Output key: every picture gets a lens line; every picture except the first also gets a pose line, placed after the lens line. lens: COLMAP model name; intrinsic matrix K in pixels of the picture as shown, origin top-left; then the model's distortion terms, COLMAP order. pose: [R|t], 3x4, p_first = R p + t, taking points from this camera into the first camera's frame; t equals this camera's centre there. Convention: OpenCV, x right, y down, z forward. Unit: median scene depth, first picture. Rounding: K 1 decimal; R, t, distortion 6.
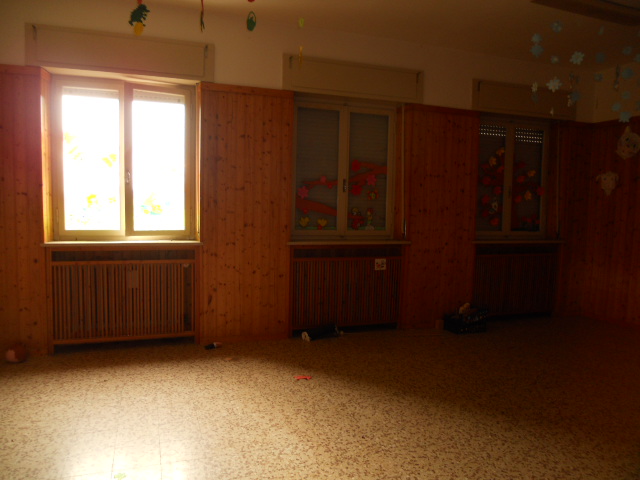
lens RADIAL K [[471.8, 0, 320.0], [0, 471.8, 240.0], [0, 0, 1]] dist [-0.069862, 0.031891]
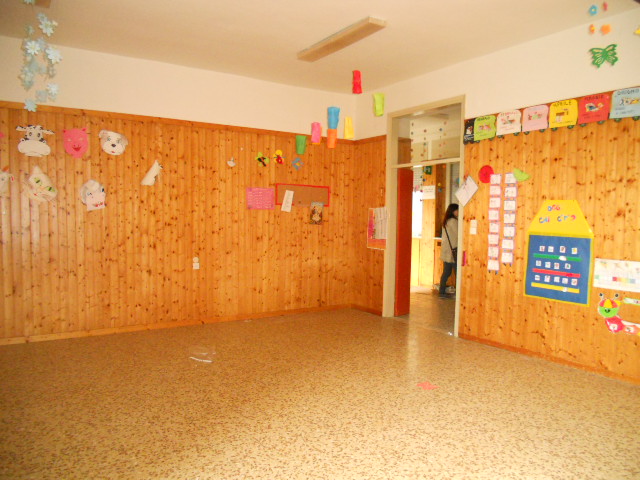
lens RADIAL K [[471.8, 0, 320.0], [0, 471.8, 240.0], [0, 0, 1]] dist [-0.069862, 0.031891]
pose [[-0.232557, -0.075039, 0.969684, -0.271855], [0.054361, 0.994458, 0.089993, -0.044918], [-0.971062, 0.073641, -0.227189, 0.527994]]
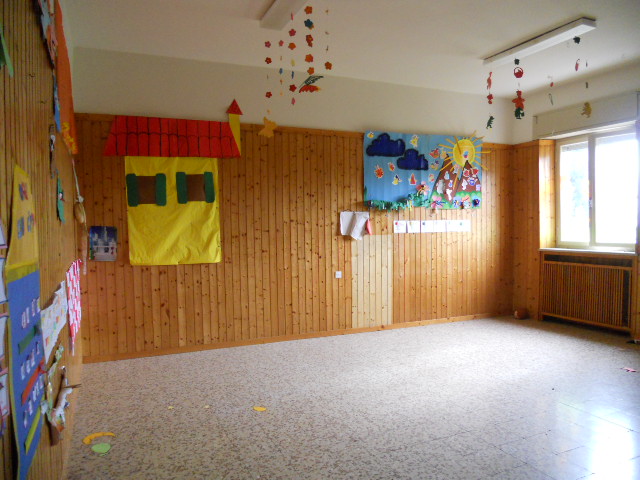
lens RADIAL K [[471.8, 0, 320.0], [0, 471.8, 240.0], [0, 0, 1]] dist [-0.069862, 0.031891]
pose [[0.081439, 0.010174, -0.996626, 0.715611], [-0.058741, 0.998259, 0.005391, 0.010164], [0.994946, 0.058104, 0.081895, 0.092537]]
